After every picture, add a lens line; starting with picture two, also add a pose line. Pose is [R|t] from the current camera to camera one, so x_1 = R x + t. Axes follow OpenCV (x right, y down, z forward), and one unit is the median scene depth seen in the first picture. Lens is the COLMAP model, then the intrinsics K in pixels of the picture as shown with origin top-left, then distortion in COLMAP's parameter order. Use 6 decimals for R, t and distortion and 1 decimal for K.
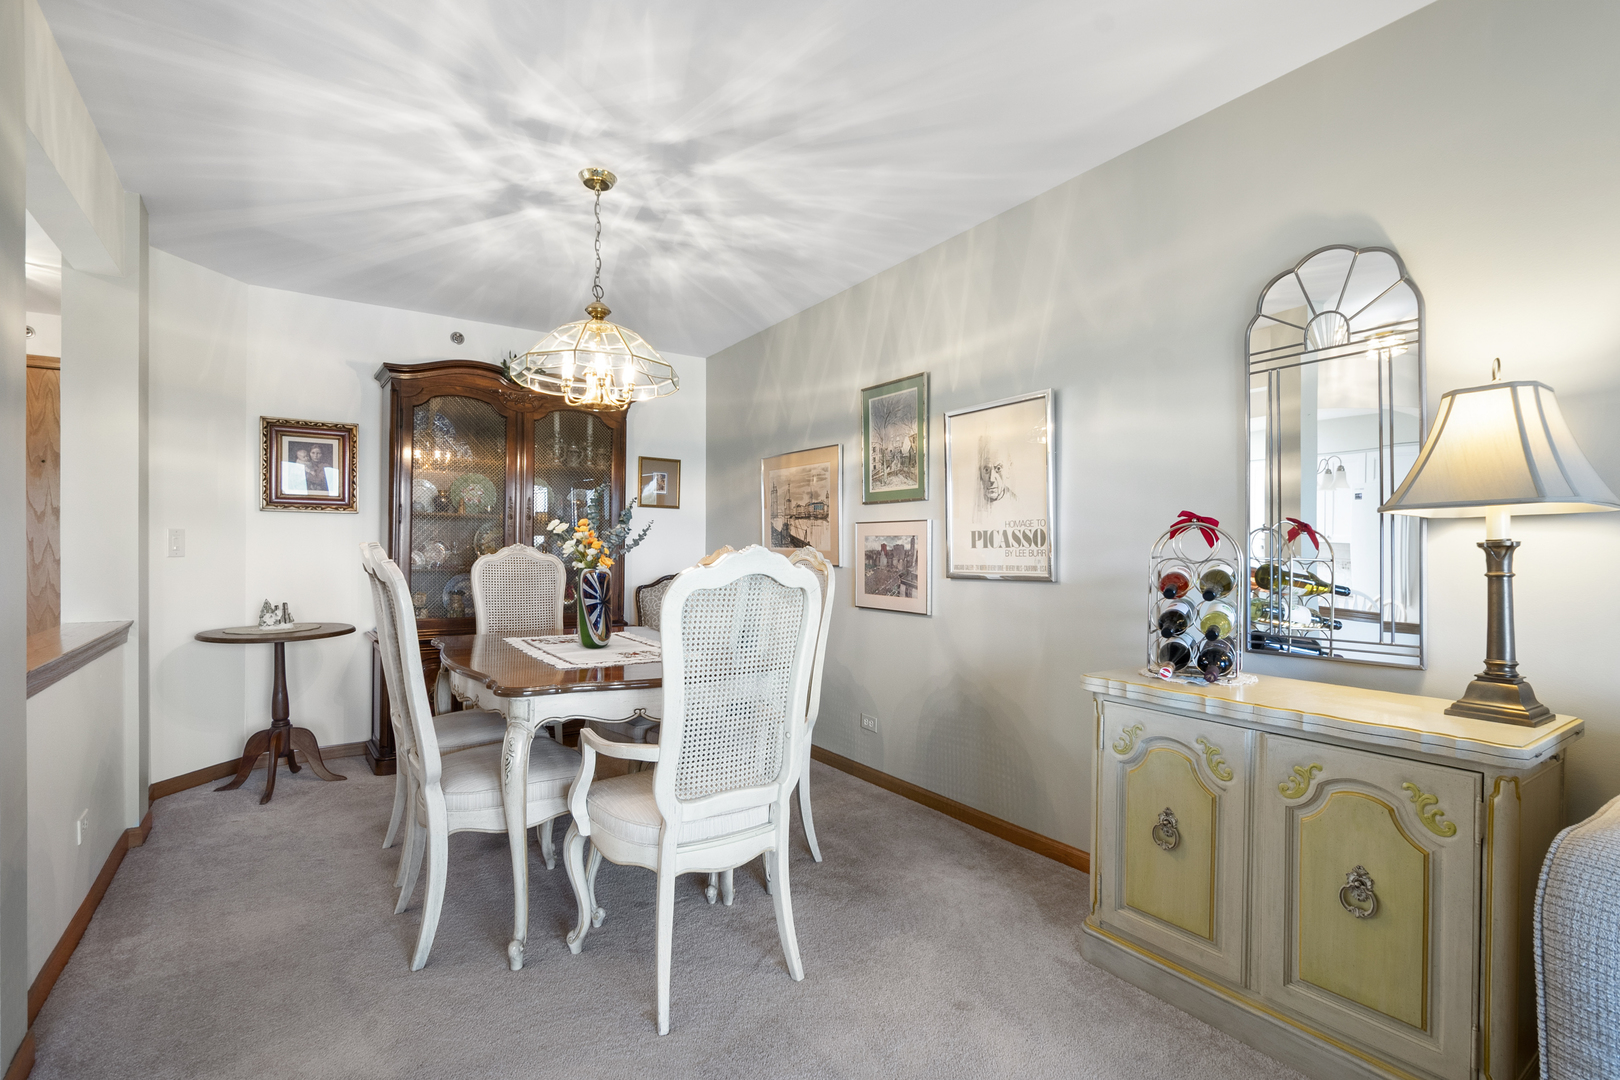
lens RADIAL K [[744.2, 0, 811.0], [0, 744.2, 552.8], [0, 0, 1]] dist [-0.000952, -0.000325]
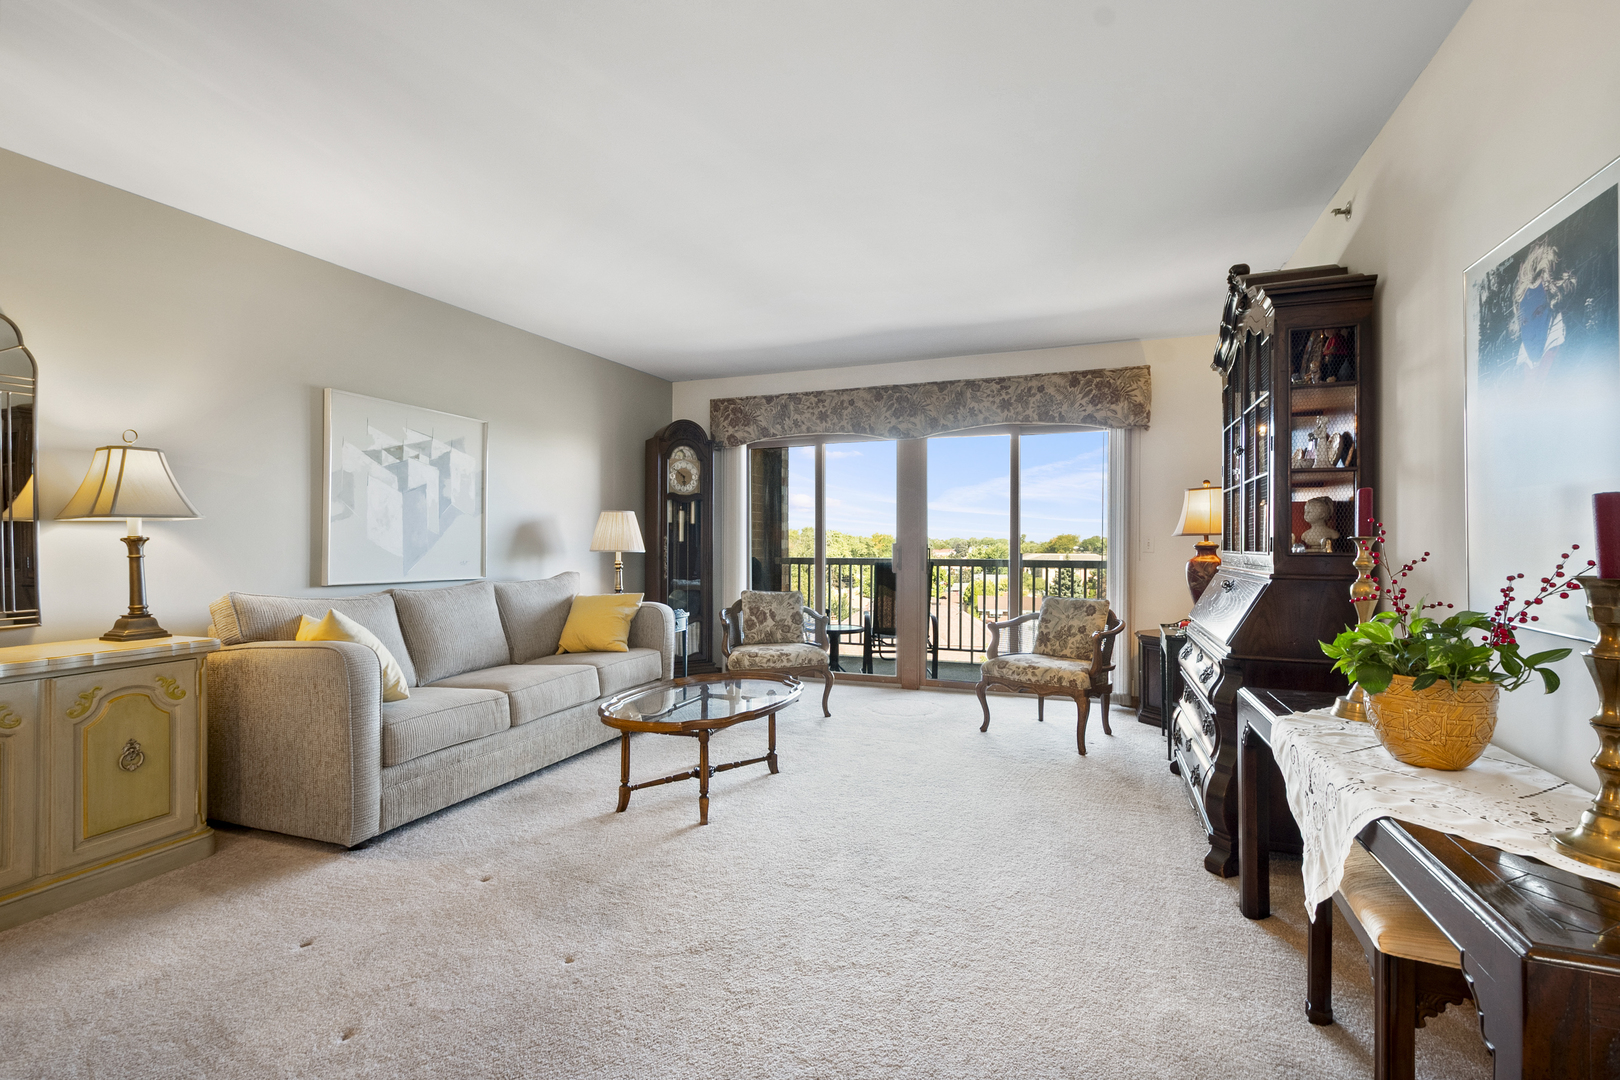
lens RADIAL K [[724.4, 0, 812.7], [0, 724.4, 542.6], [0, 0, 1]] dist [-0.000818, 0.002111]
pose [[-0.567835, -0.004164, 0.823132, -1.358386], [0.001363, 0.999981, 0.006000, -0.010973], [-0.823141, 0.004529, -0.567819, 0.659476]]
